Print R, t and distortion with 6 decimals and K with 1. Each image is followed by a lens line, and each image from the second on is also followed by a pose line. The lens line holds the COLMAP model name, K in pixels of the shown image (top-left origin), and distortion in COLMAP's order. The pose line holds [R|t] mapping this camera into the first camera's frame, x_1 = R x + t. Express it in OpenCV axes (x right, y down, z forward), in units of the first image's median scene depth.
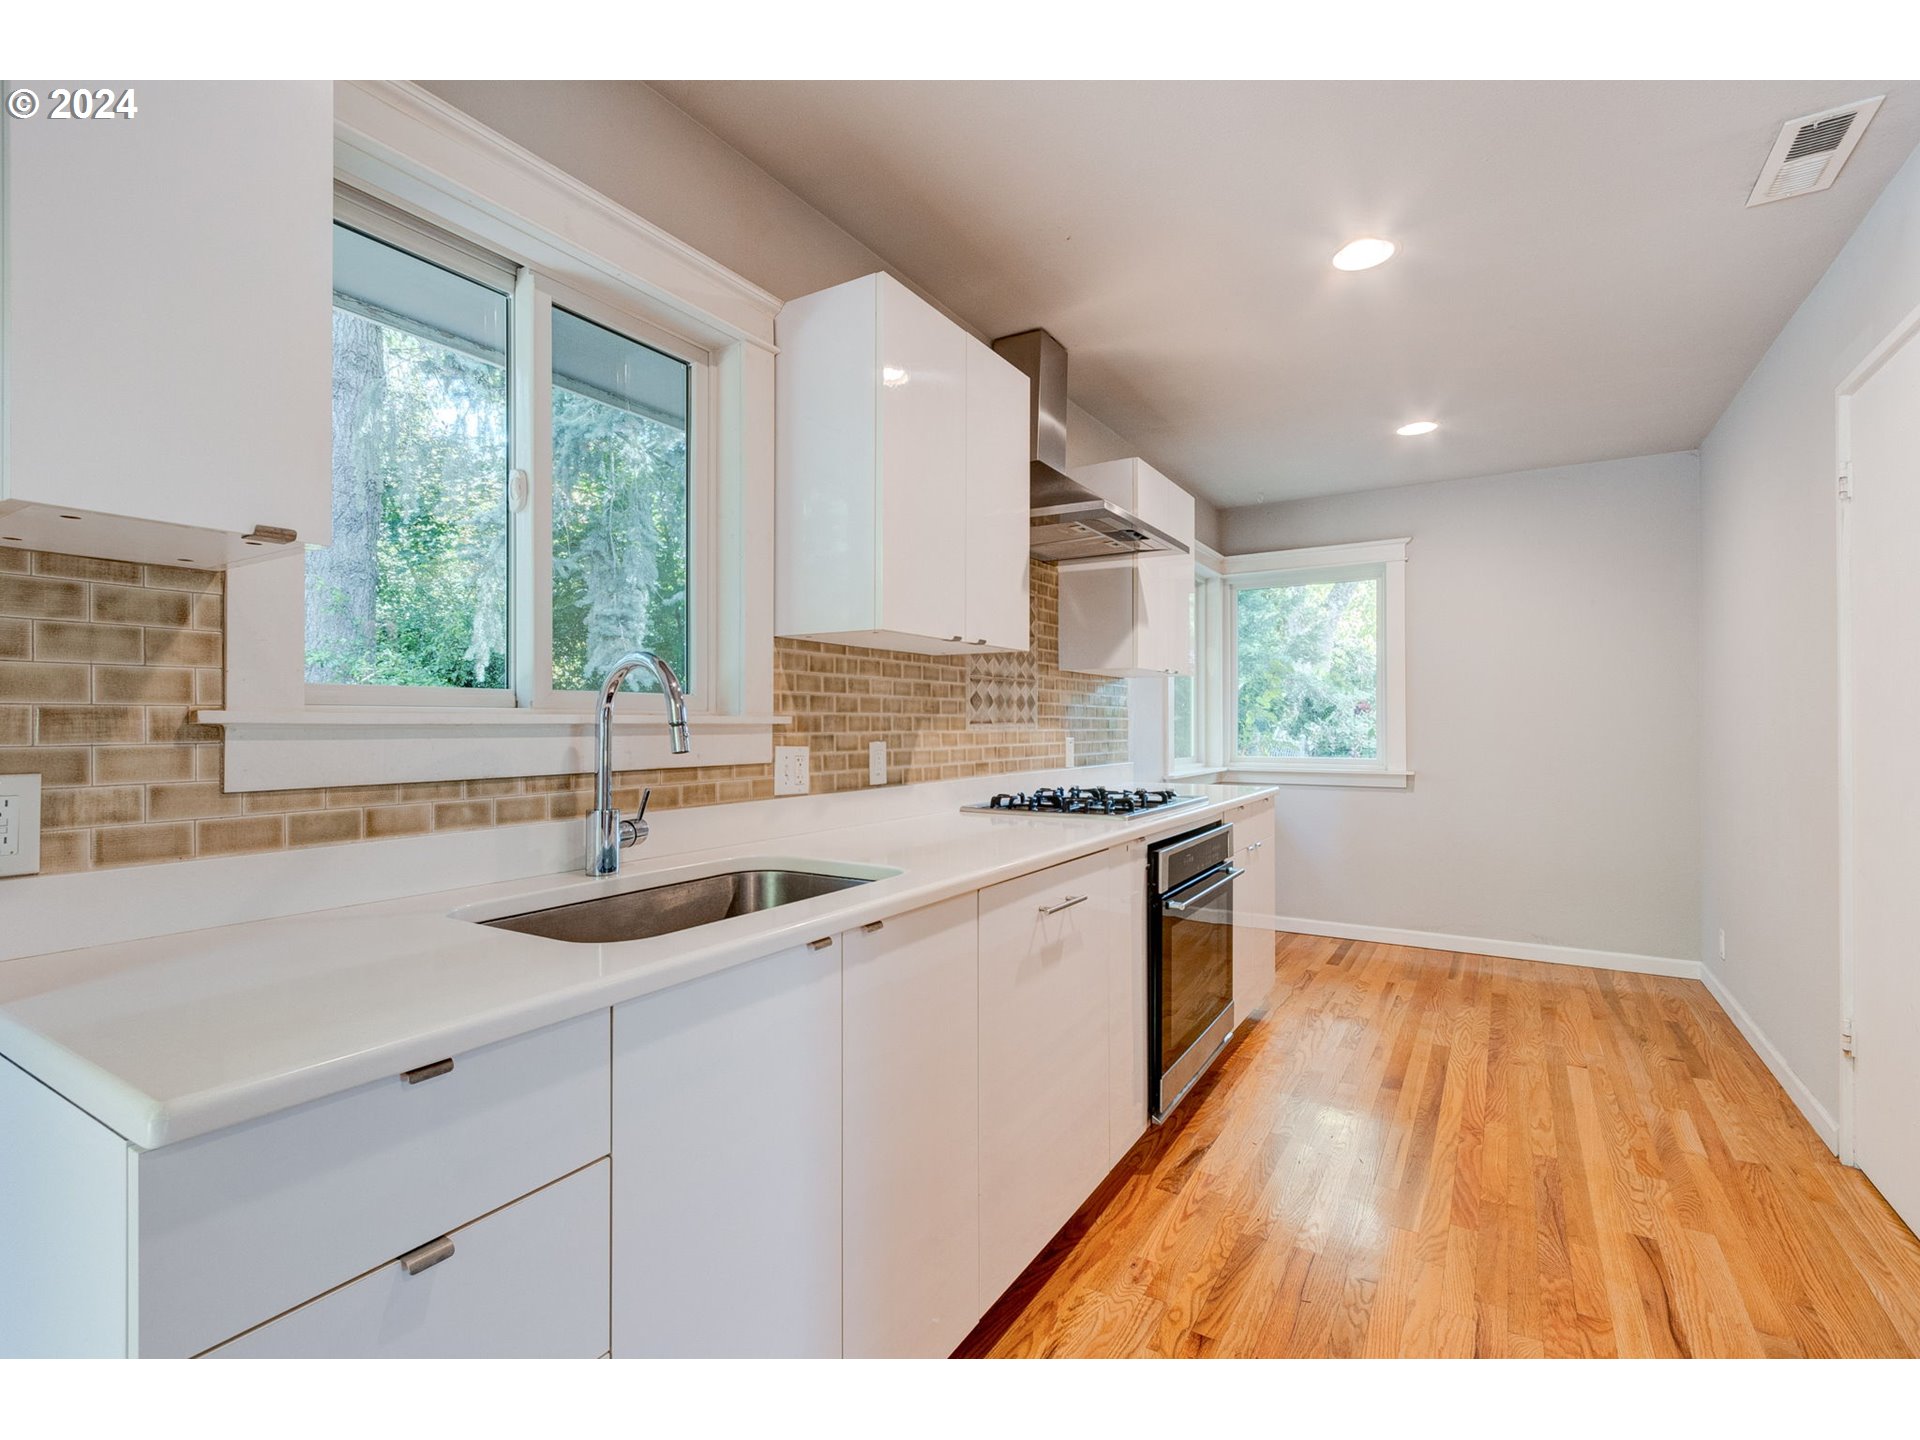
lens RADIAL K [[956.5, 0, 929.8], [0, 956.5, 723.2], [0, 0, 1]] dist [0.004322, 0.000655]
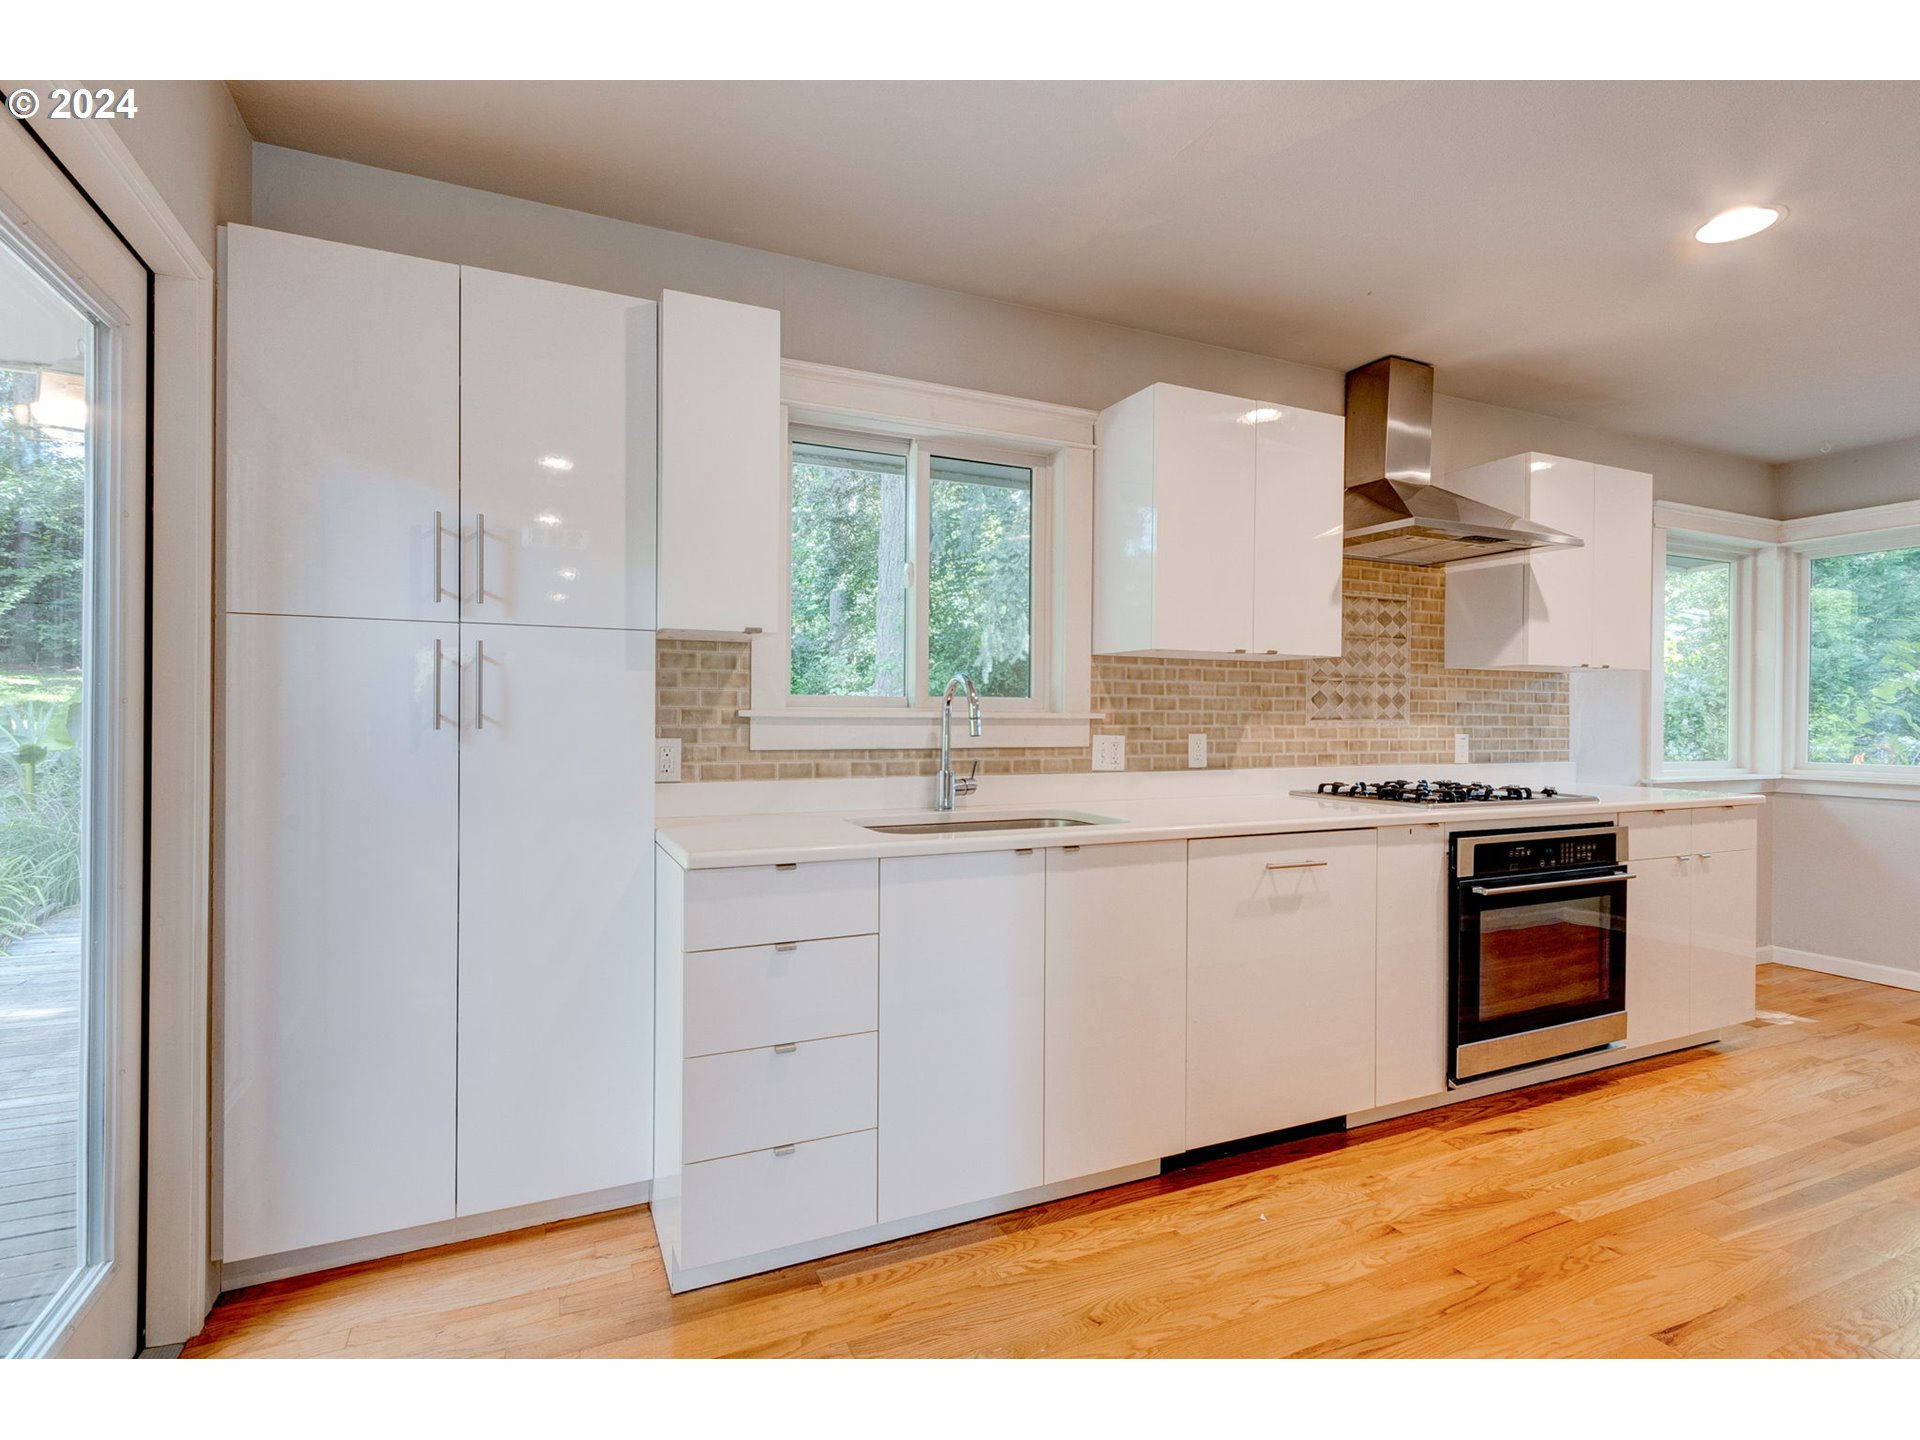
lens RADIAL K [[956.5, 0, 929.8], [0, 956.5, 723.2], [0, 0, 1]] dist [0.004322, 0.000655]
pose [[0.844280, 0.008644, -0.535833, 0.344054], [-0.005695, 0.999958, 0.007158, -0.001070], [0.535872, -0.002992, 0.844294, -0.261711]]
